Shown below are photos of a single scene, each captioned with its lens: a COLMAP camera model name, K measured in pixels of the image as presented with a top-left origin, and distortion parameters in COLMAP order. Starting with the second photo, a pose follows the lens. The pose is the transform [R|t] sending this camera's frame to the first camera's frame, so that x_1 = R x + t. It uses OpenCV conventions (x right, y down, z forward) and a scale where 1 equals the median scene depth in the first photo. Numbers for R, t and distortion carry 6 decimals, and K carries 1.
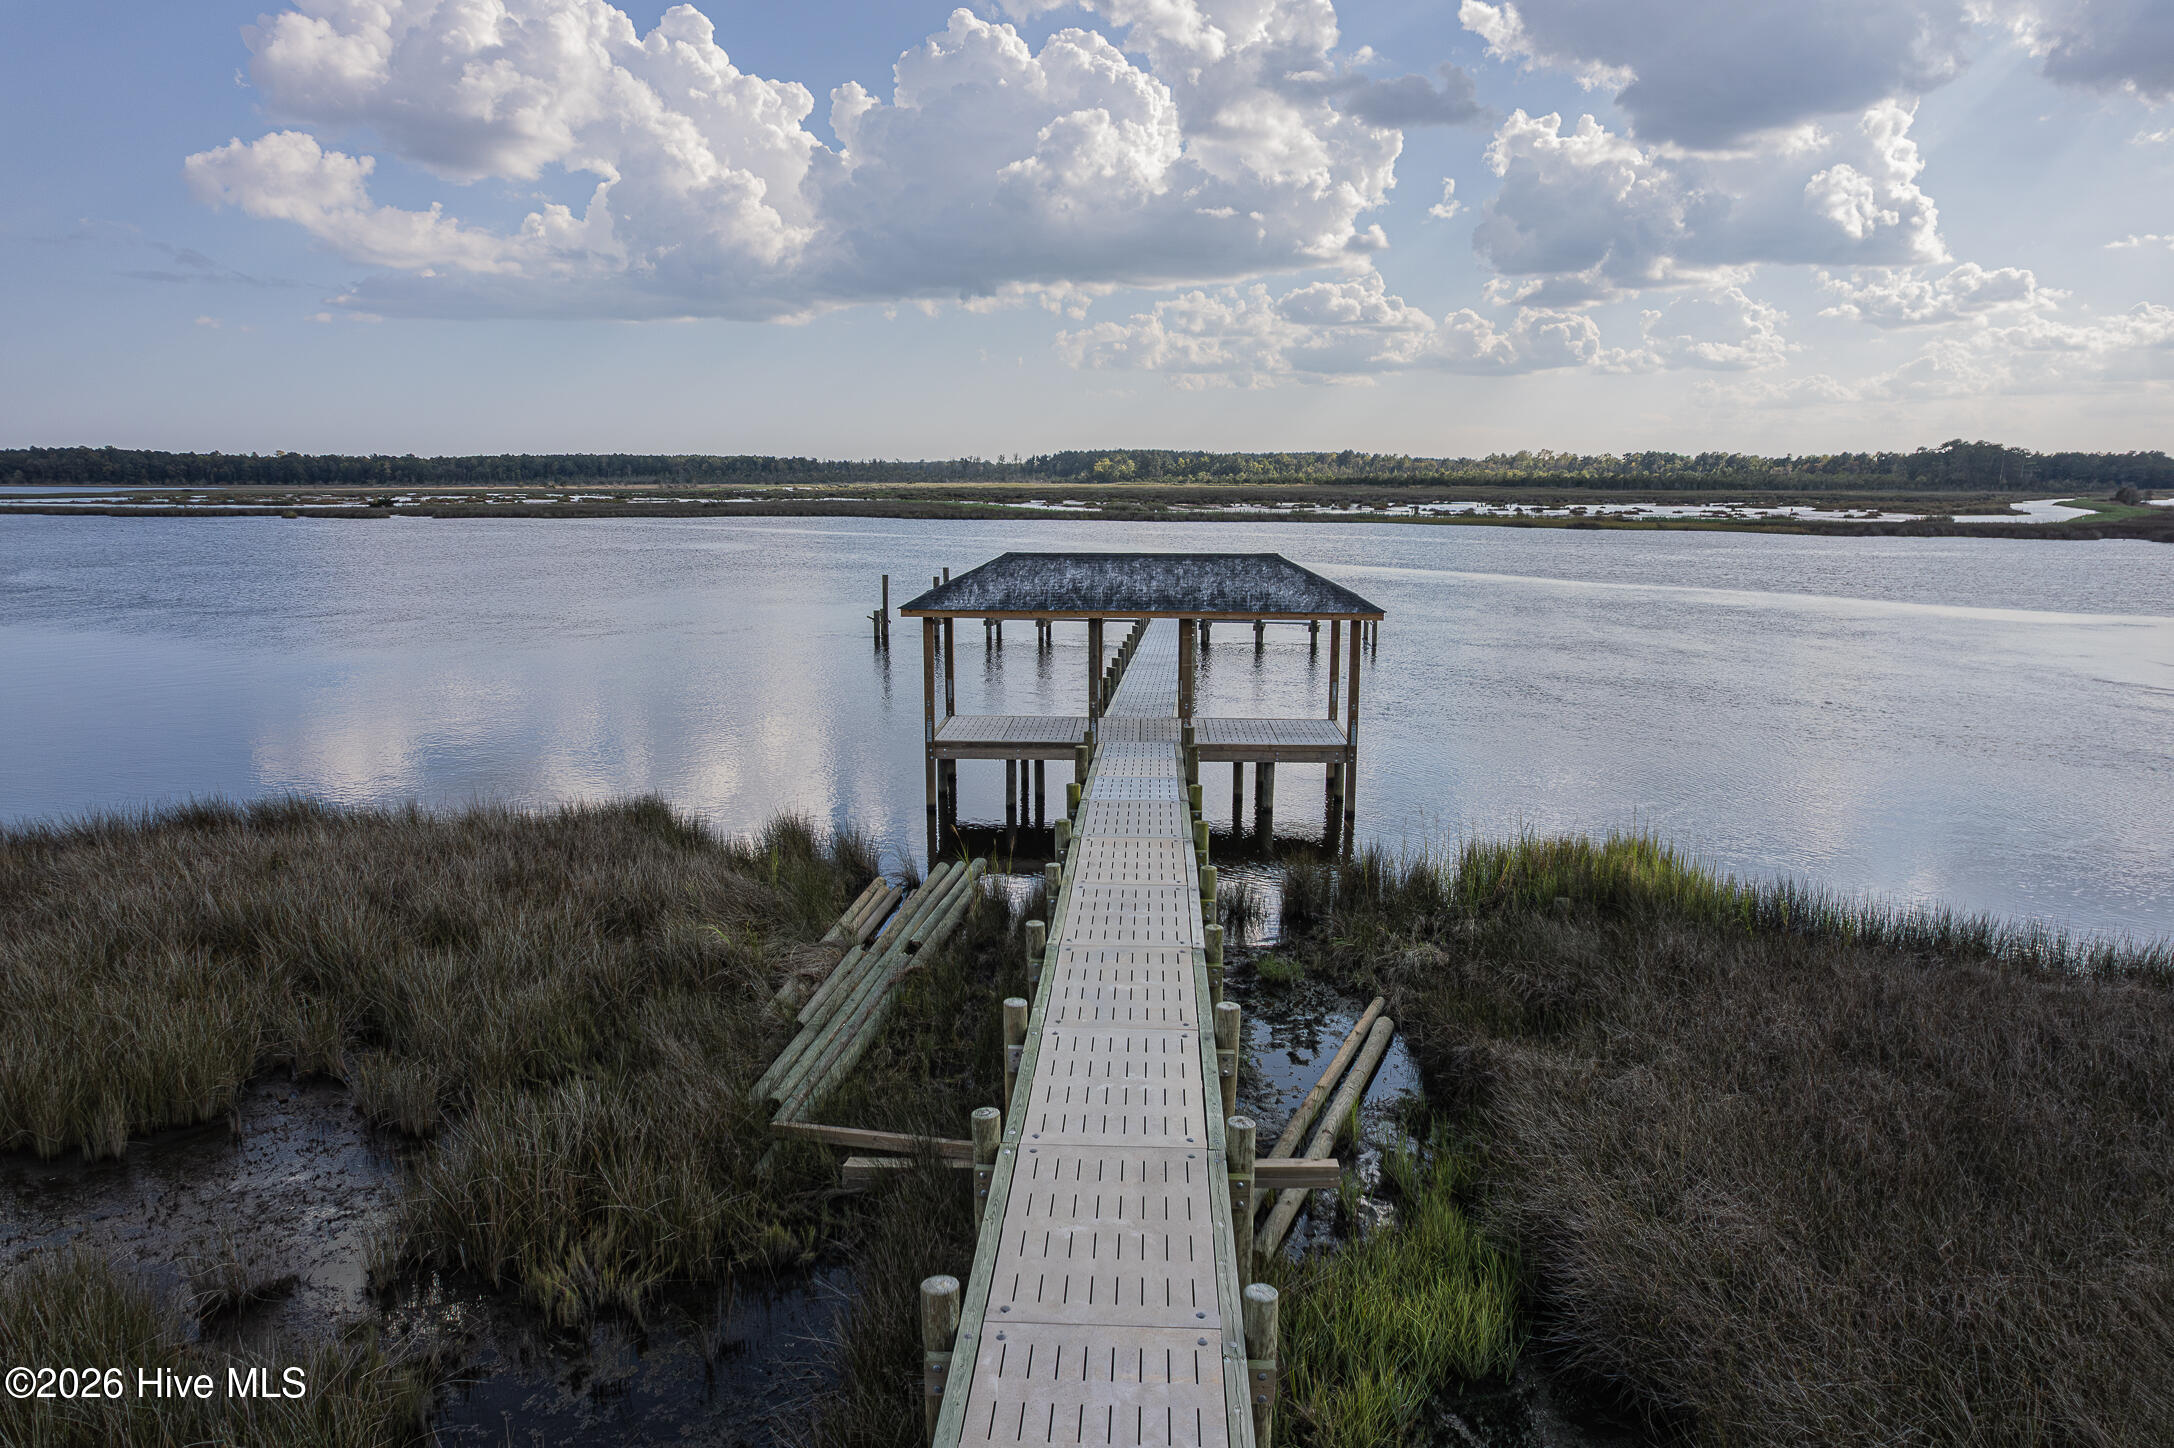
lens RADIAL K [[1426.2, 0, 1096.2], [0, 1426.2, 726.2], [0, 0, 1]] dist [-0.064169, 0.079663]
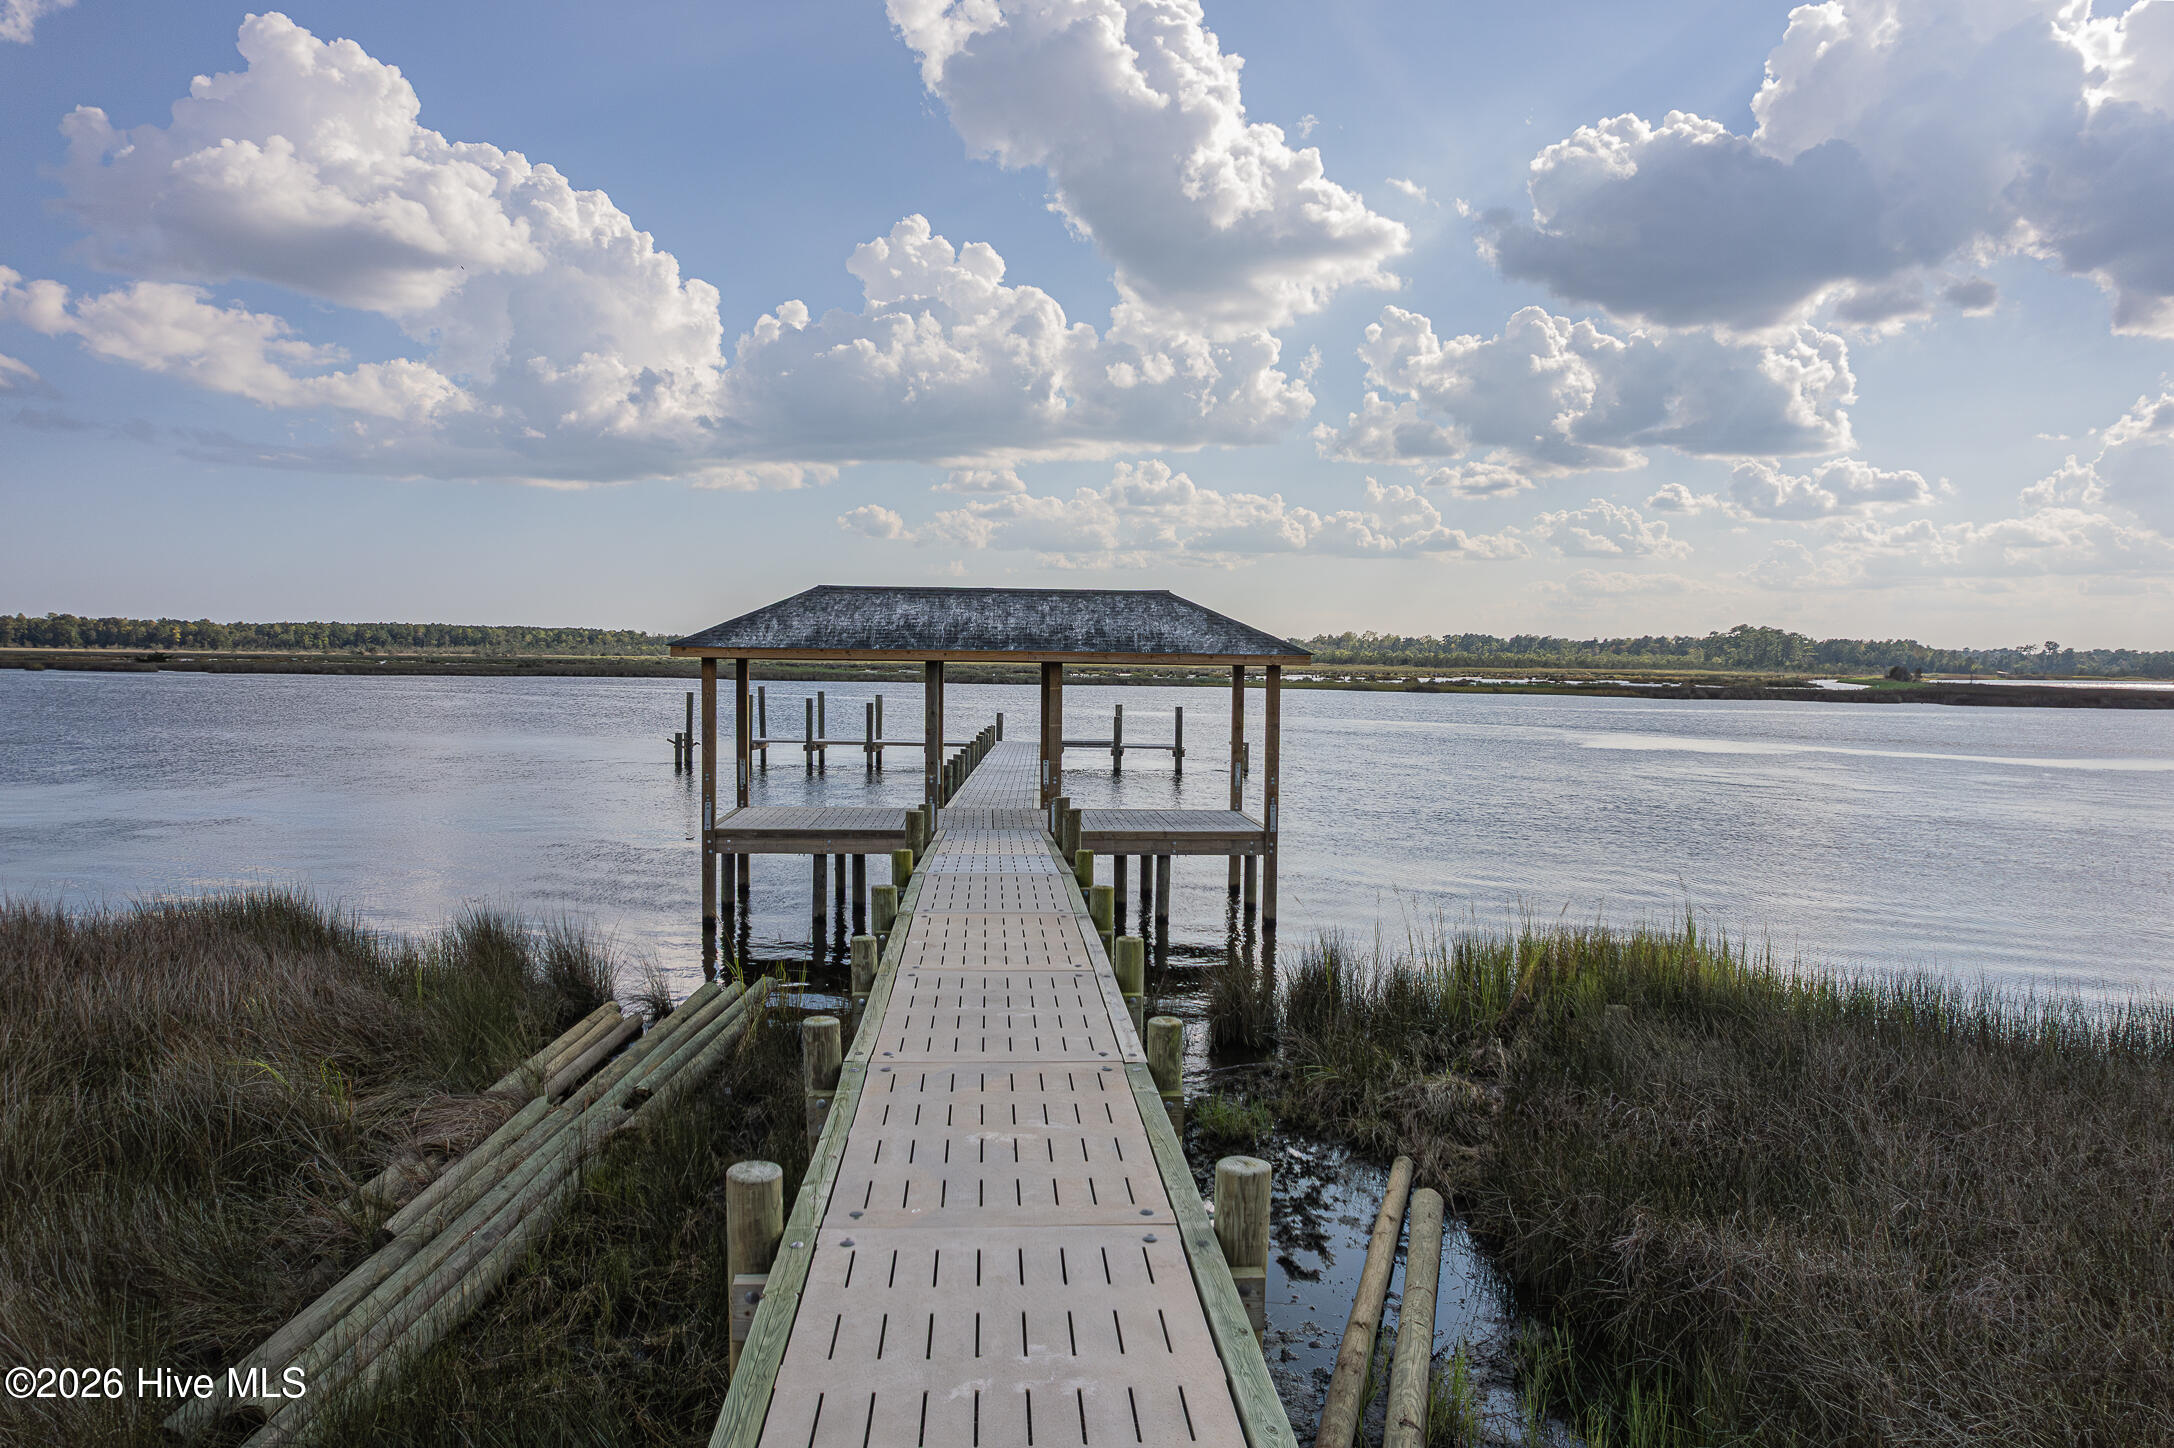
lens RADIAL K [[1426.2, 0, 1096.2], [0, 1426.2, 726.2], [0, 0, 1]] dist [-0.064169, 0.079663]
pose [[0.993422, 0.004472, 0.114426, -0.002324], [0.009907, 0.992134, -0.124785, 0.070234], [-0.114084, 0.125098, 0.985563, 0.336127]]
